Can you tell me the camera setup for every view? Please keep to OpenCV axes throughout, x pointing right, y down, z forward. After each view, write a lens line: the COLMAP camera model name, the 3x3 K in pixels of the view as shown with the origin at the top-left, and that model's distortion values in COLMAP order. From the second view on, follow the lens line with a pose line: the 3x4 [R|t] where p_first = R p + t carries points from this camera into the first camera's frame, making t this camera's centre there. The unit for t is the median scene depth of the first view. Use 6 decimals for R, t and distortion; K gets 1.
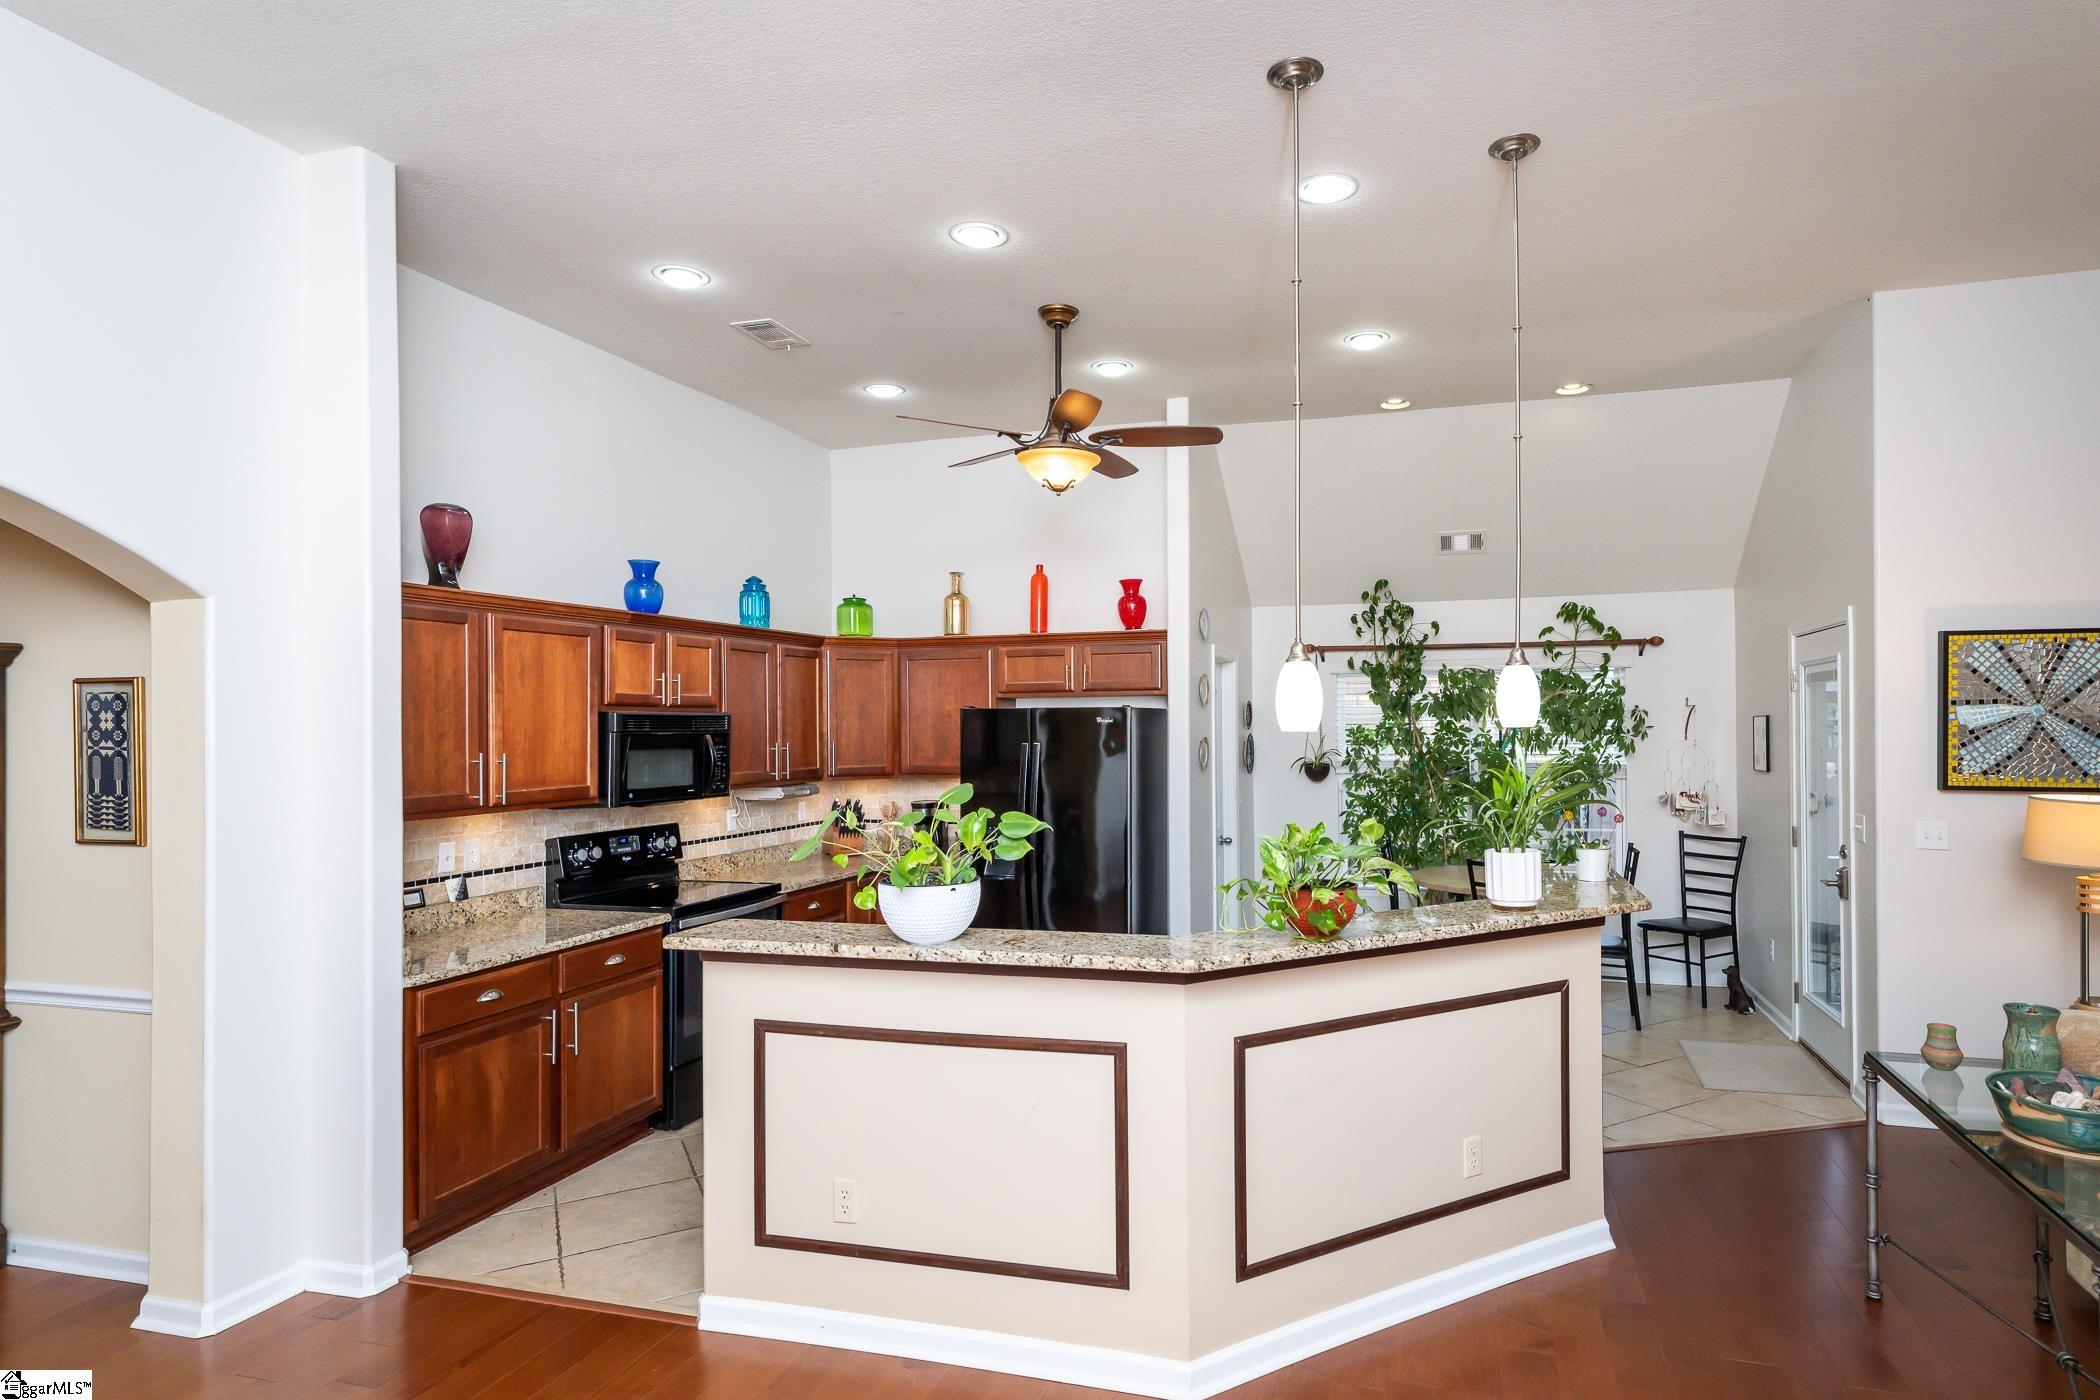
lens RADIAL K [[1190.9, 0, 1202.7], [0, 1190.9, 732.6], [0, 0, 1]] dist [0.048573, -0.013701]
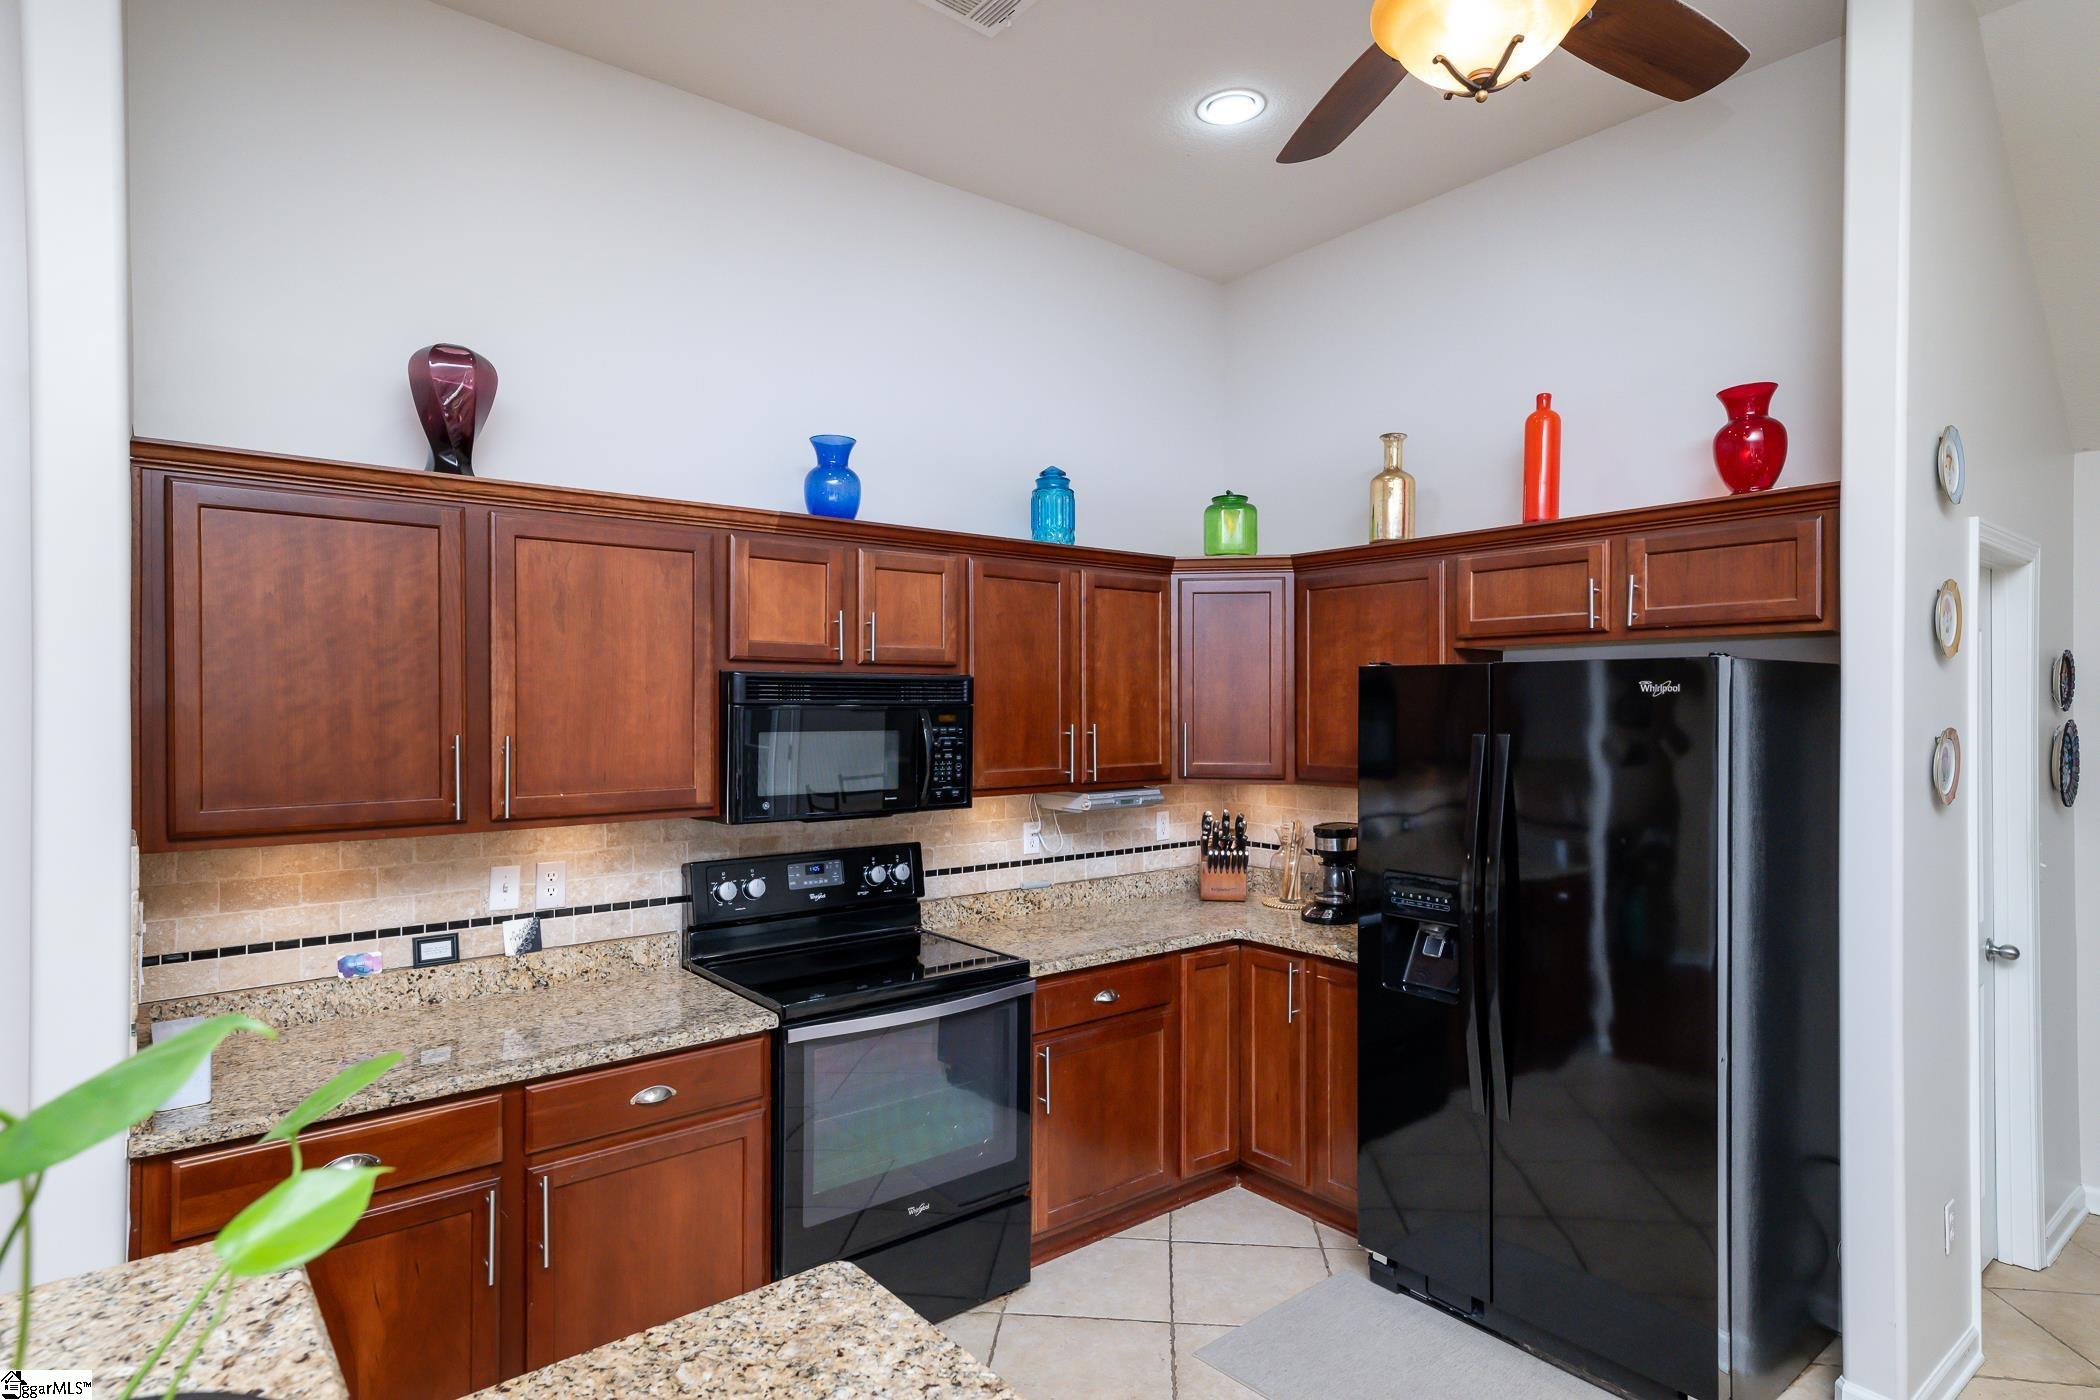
lens RADIAL K [[1133.3, 0, 1045.2], [0, 1133.3, 707.8], [0, 0, 1]] dist [0.027214, -0.004067]
pose [[0.790766, 0.011882, -0.612004, -0.002316], [-0.011628, 0.999923, 0.004390, -0.002360], [0.612009, 0.003645, 0.790843, 0.560984]]
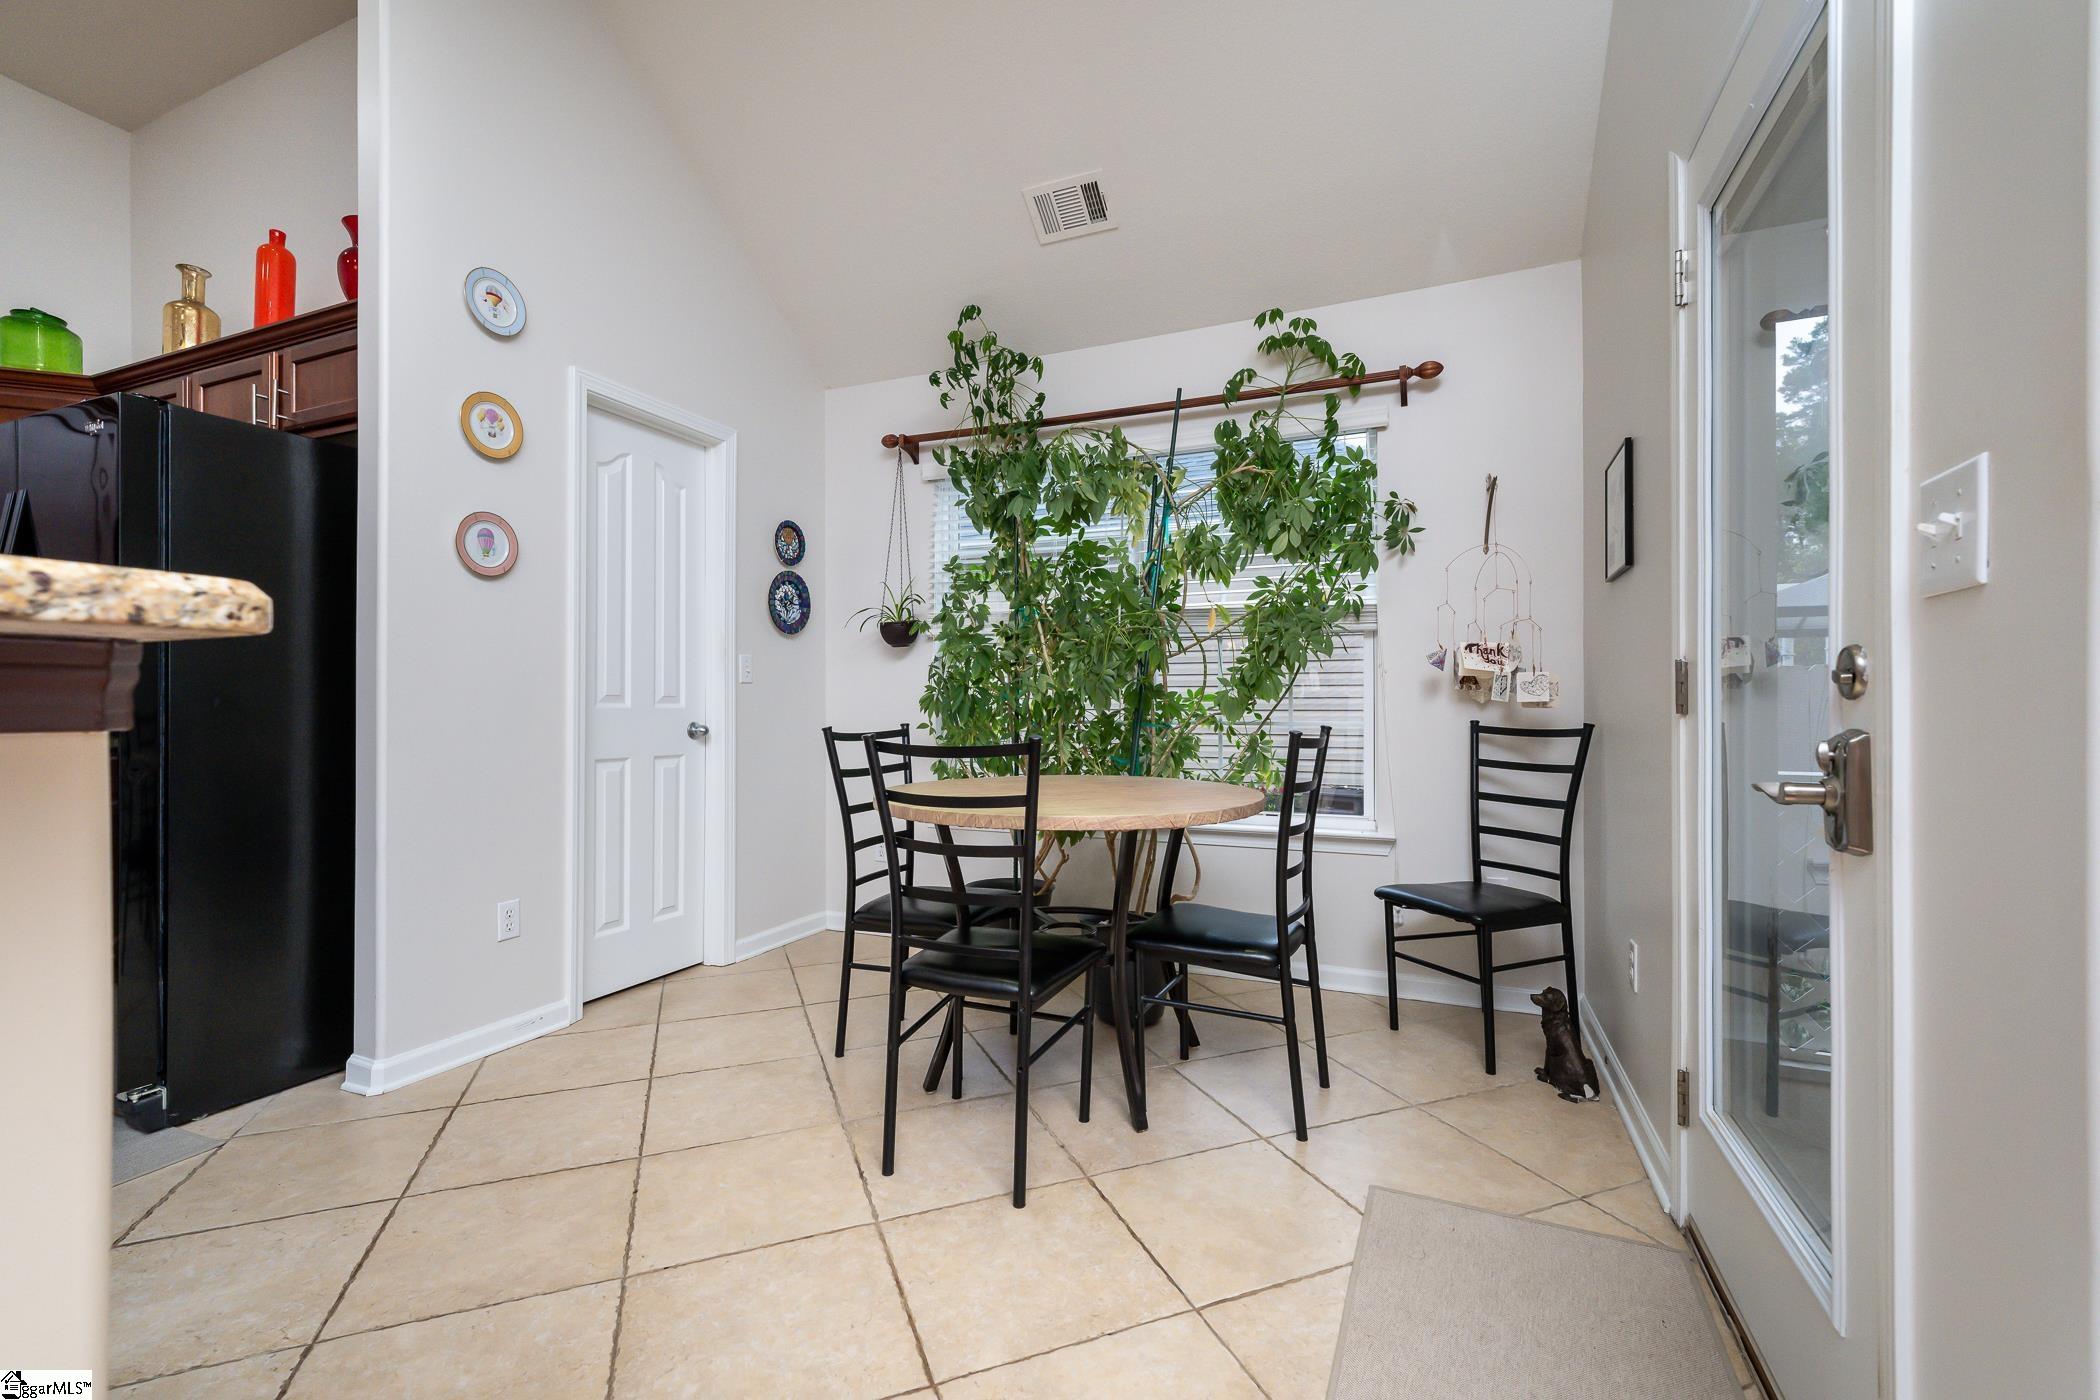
lens RADIAL K [[901.1, 0, 1095.8], [0, 901.1, 709.9], [0, 0, 1]] dist [0.009748, -0.001067]
pose [[0.986812, 0.008926, -0.161623, 0.385214], [-0.010274, 0.999919, -0.007505, 0.106116], [0.161543, 0.009066, 0.986824, 0.745823]]
